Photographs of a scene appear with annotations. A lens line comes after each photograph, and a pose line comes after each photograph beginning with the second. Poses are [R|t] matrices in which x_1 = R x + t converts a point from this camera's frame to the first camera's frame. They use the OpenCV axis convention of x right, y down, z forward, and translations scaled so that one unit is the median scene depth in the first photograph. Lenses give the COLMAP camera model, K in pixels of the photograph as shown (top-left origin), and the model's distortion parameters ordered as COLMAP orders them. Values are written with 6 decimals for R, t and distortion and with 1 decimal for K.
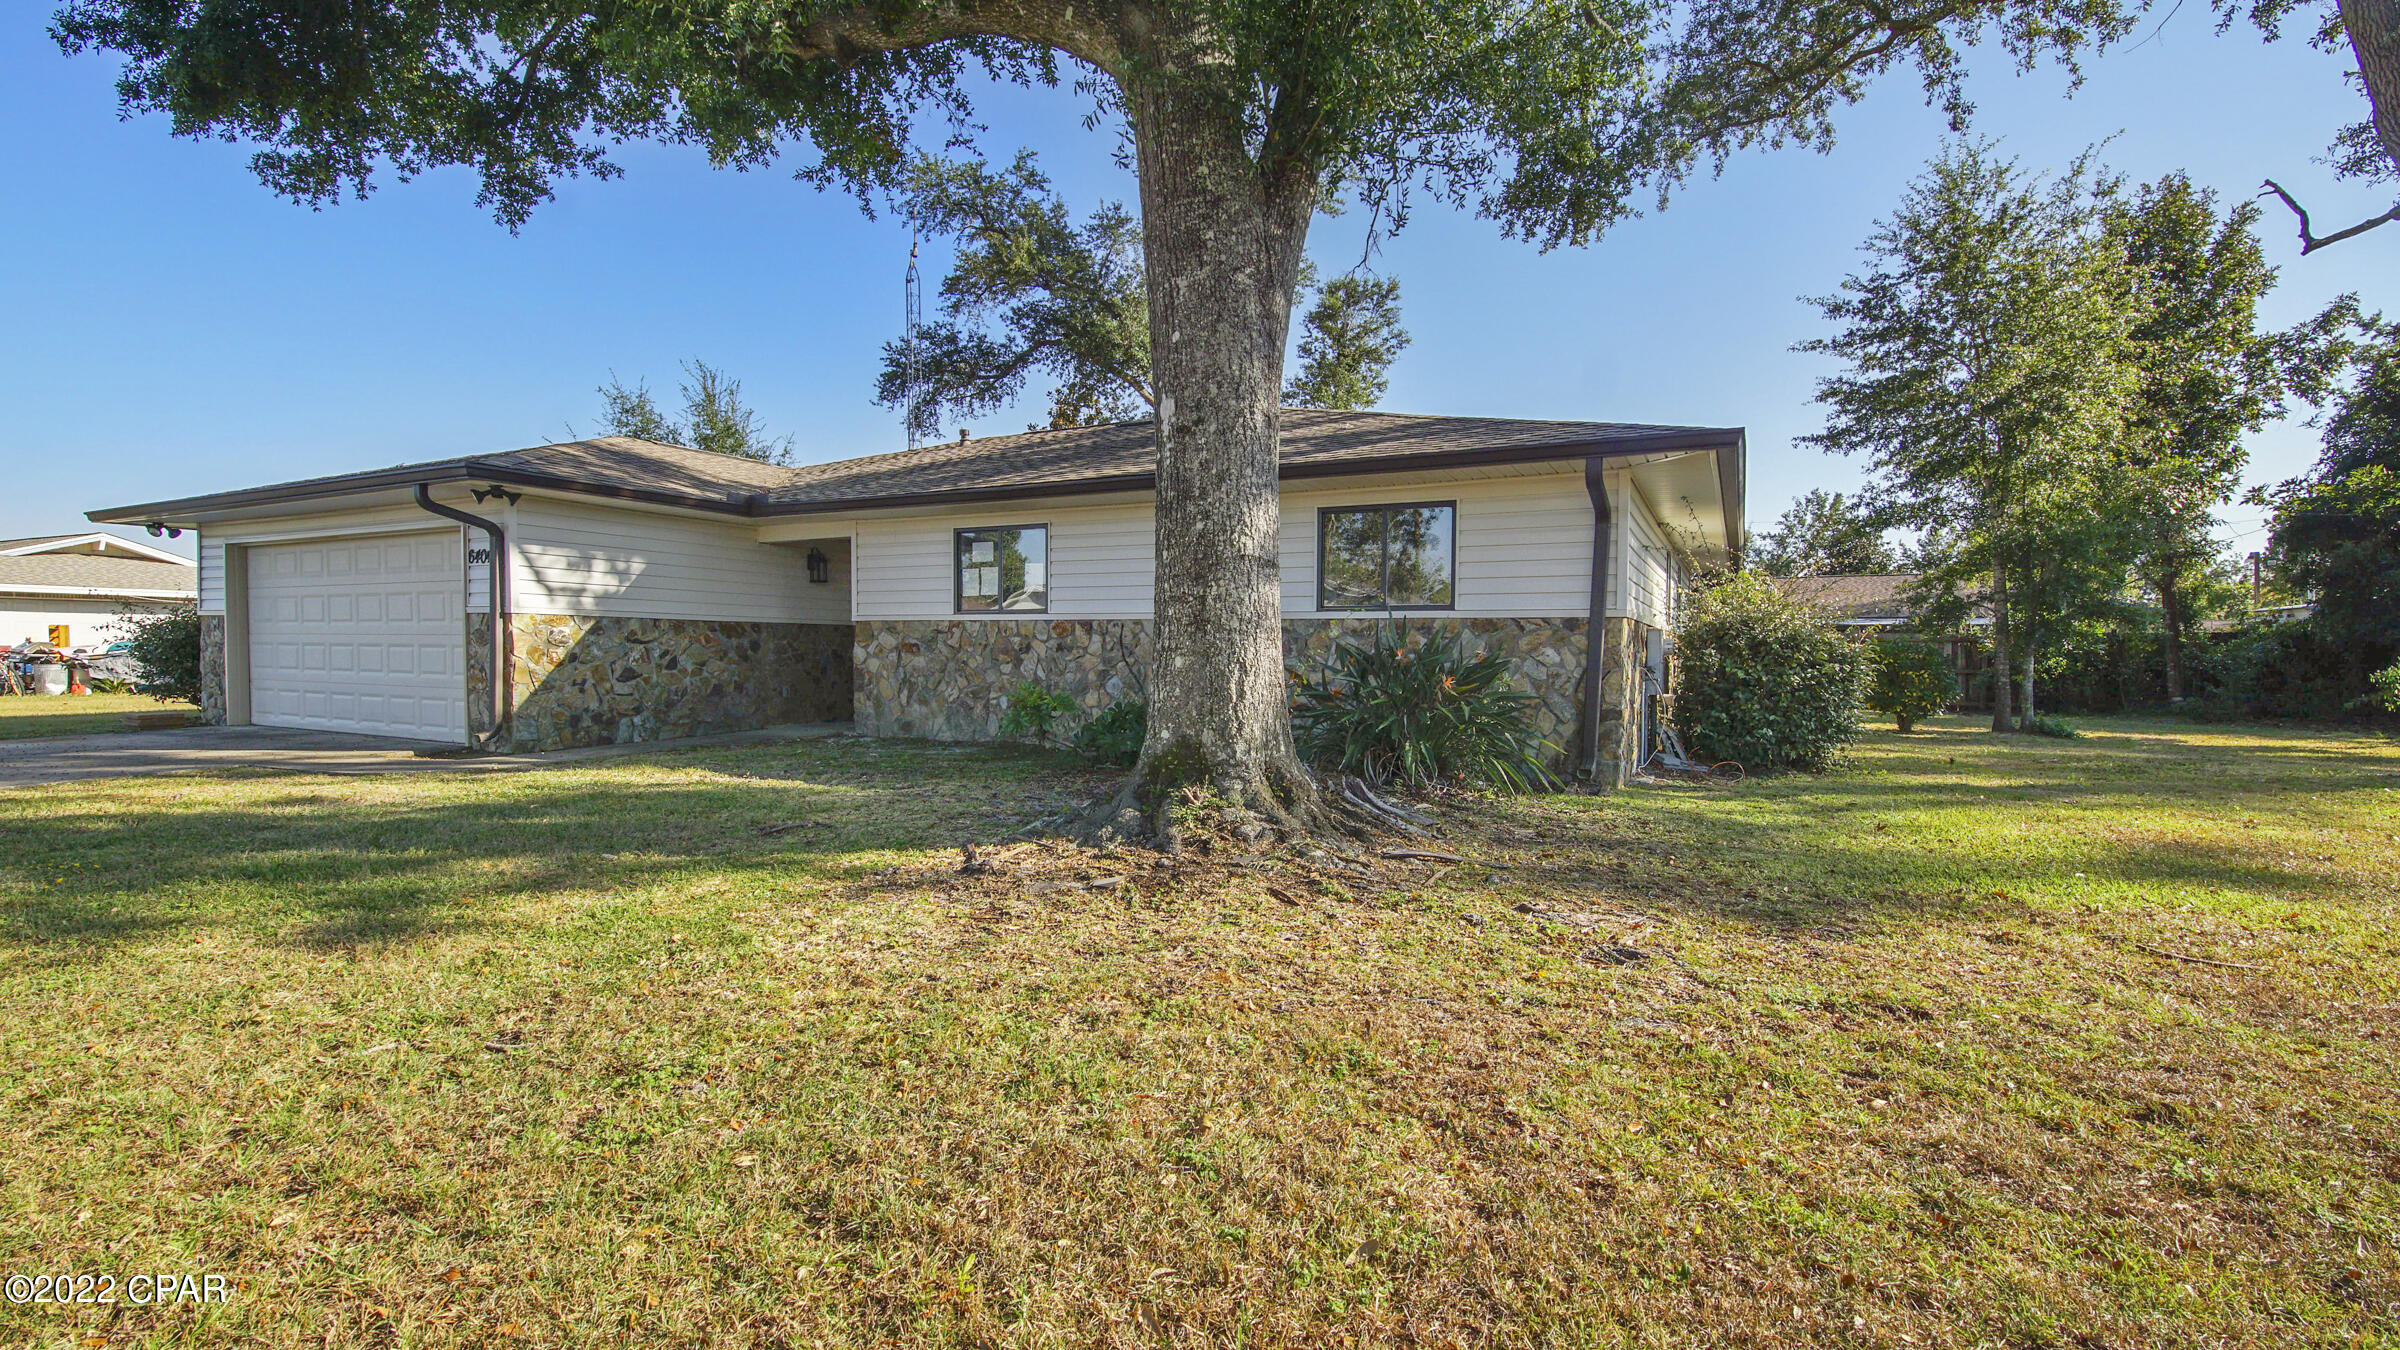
lens RADIAL K [[1061.8, 0, 1200.0], [0, 1061.8, 675.0], [0, 0, 1]] dist [0.021996, -0.000439]
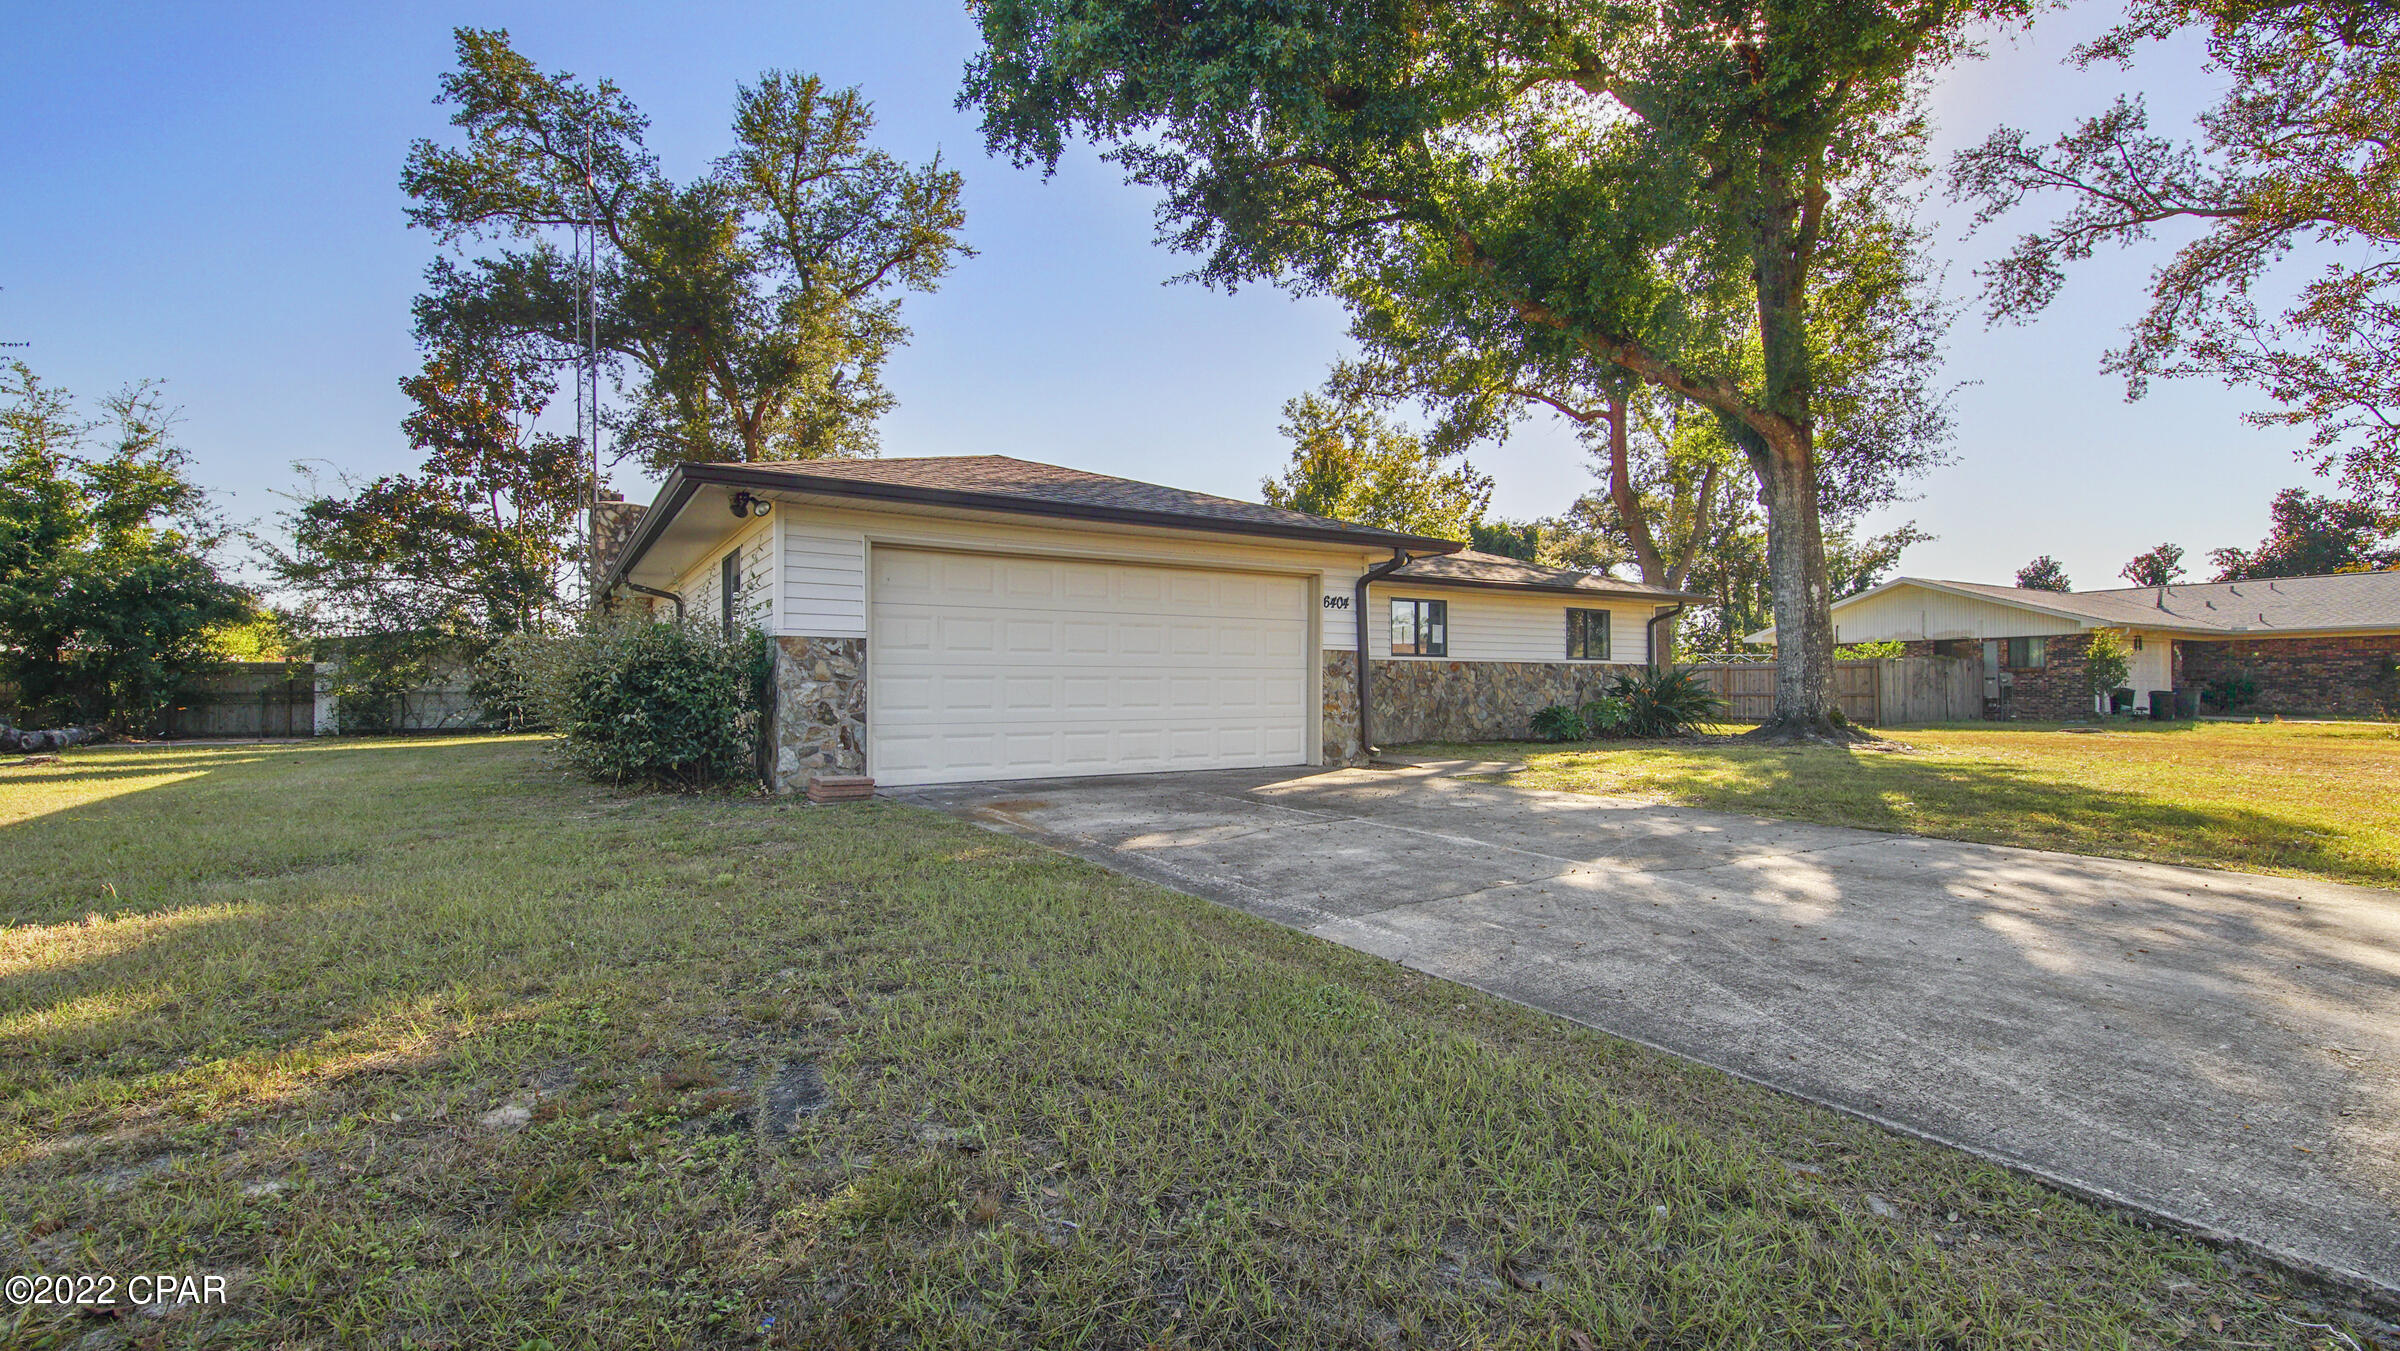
lens RADIAL K [[1061.8, 0, 1200.0], [0, 1061.8, 675.5], [0, 0, 1]] dist [0.021996, -0.000439]
pose [[0.489341, 0.000195, 0.872092, -1.671341], [0.030384, 0.999389, -0.017273, -0.013817], [-0.871563, 0.034950, 0.489036, 0.534537]]
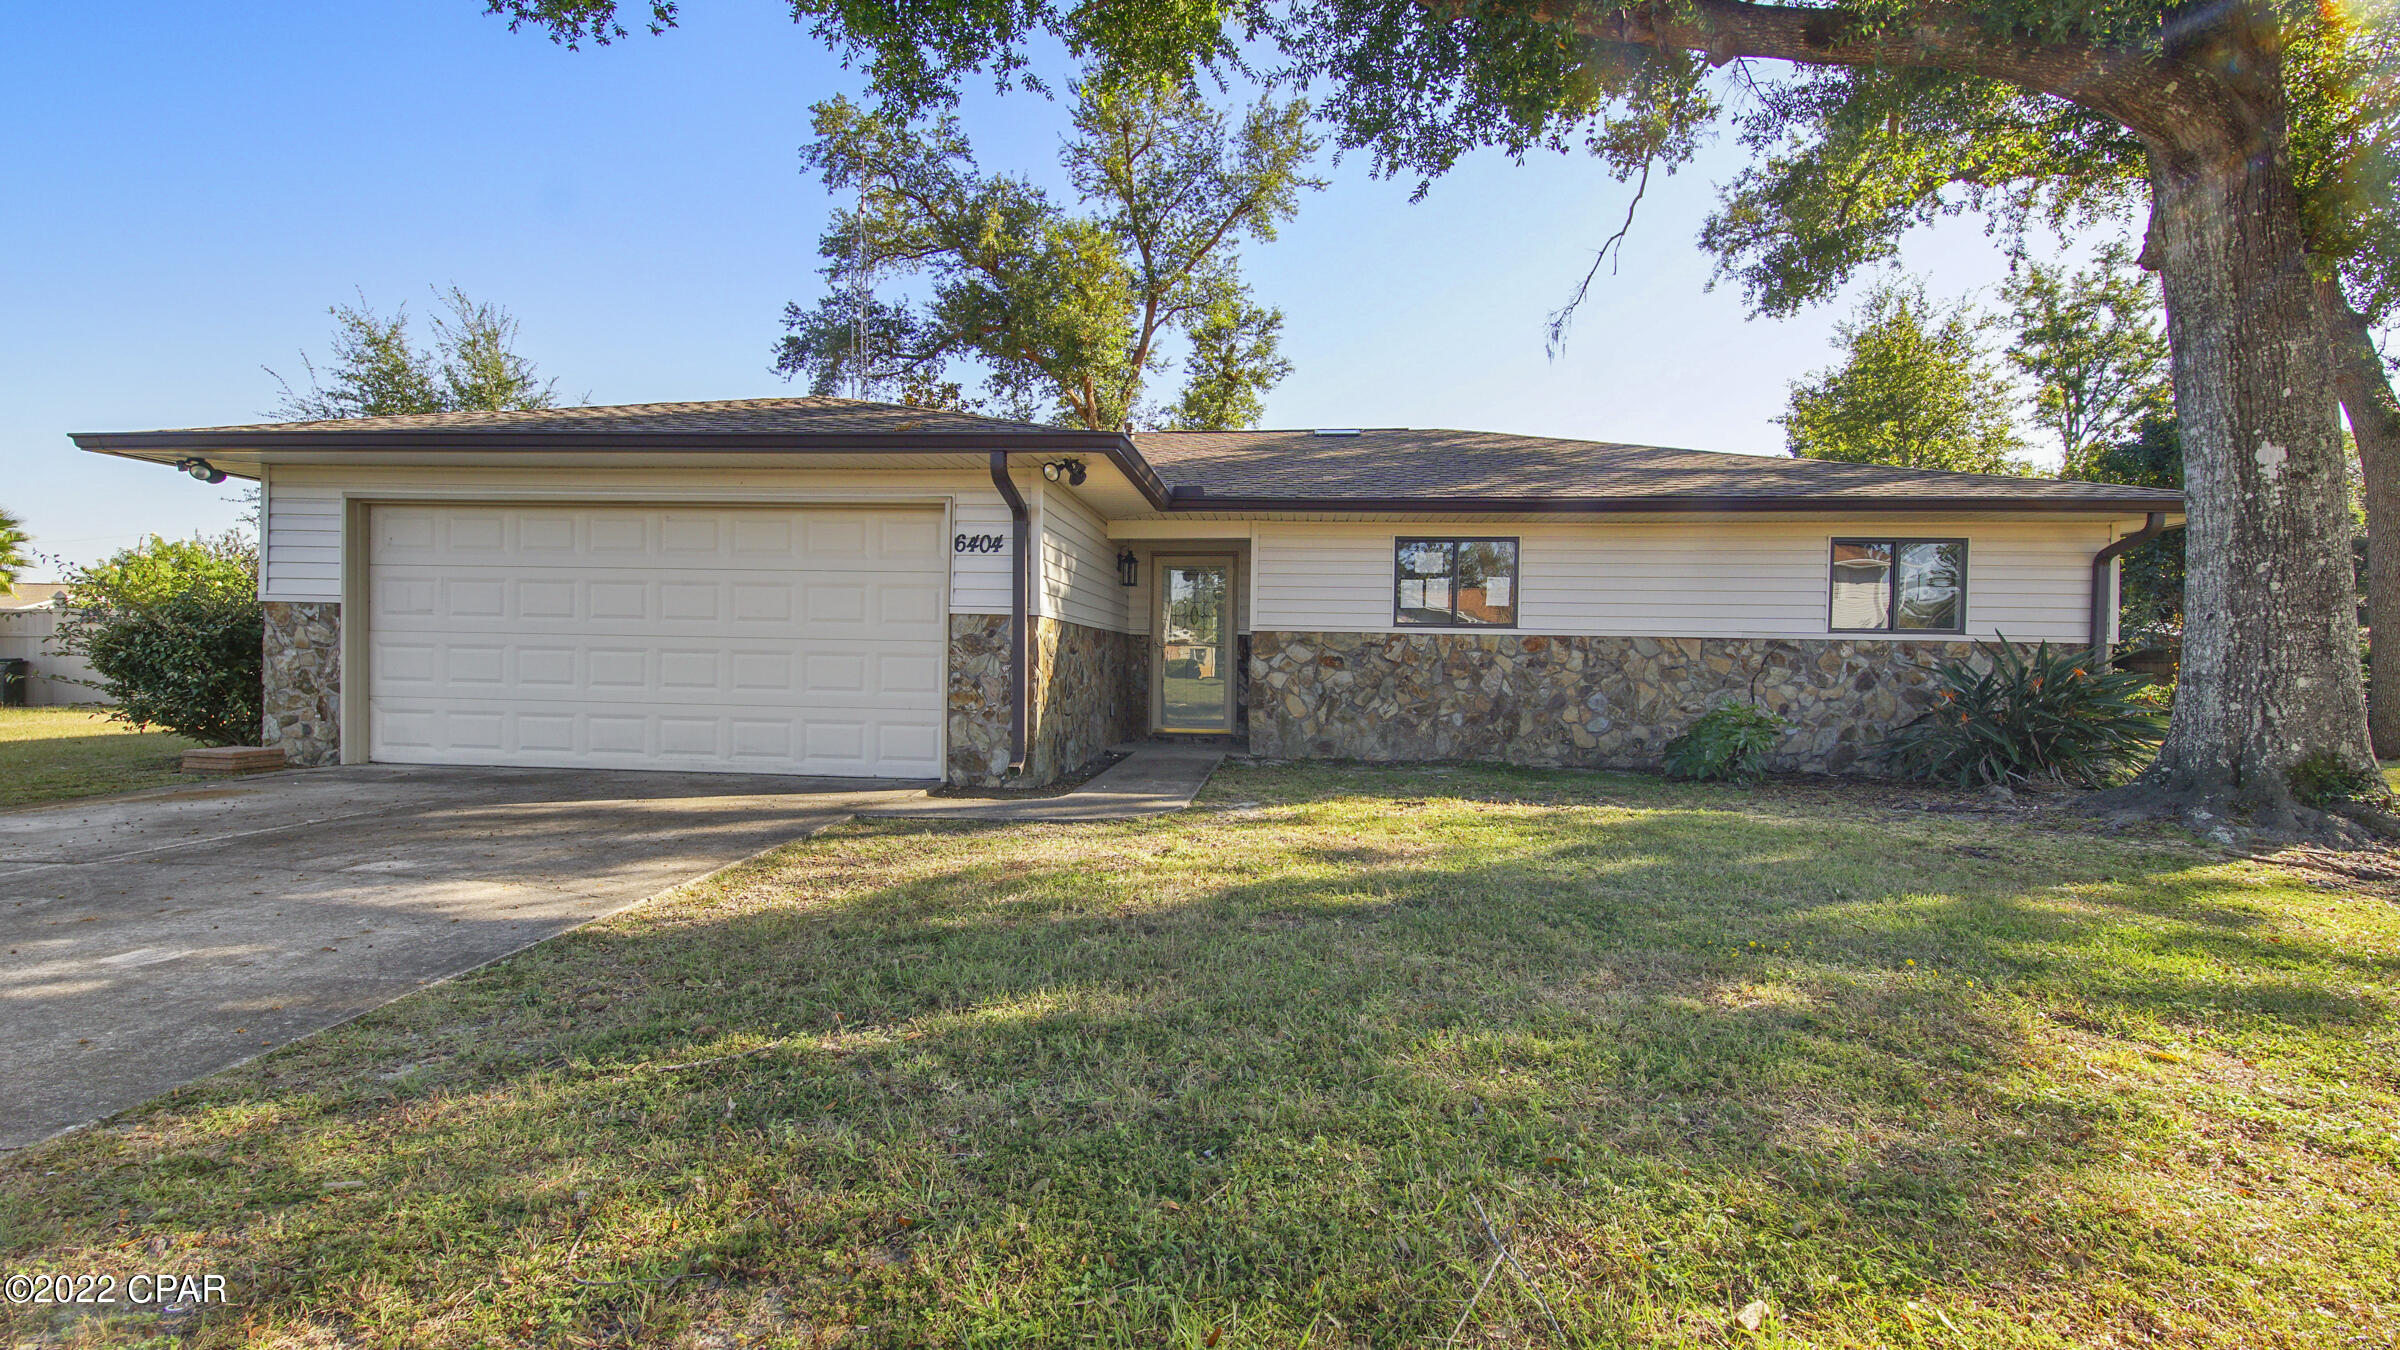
lens RADIAL K [[1061.8, 0, 1200.0], [0, 1061.8, 675.0], [0, 0, 1]] dist [0.021996, -0.000439]
pose [[0.923783, 0.004510, 0.382890, -0.776082], [-0.000139, 0.999935, -0.011442, -0.003384], [-0.382916, 0.010517, 0.923723, 0.195933]]
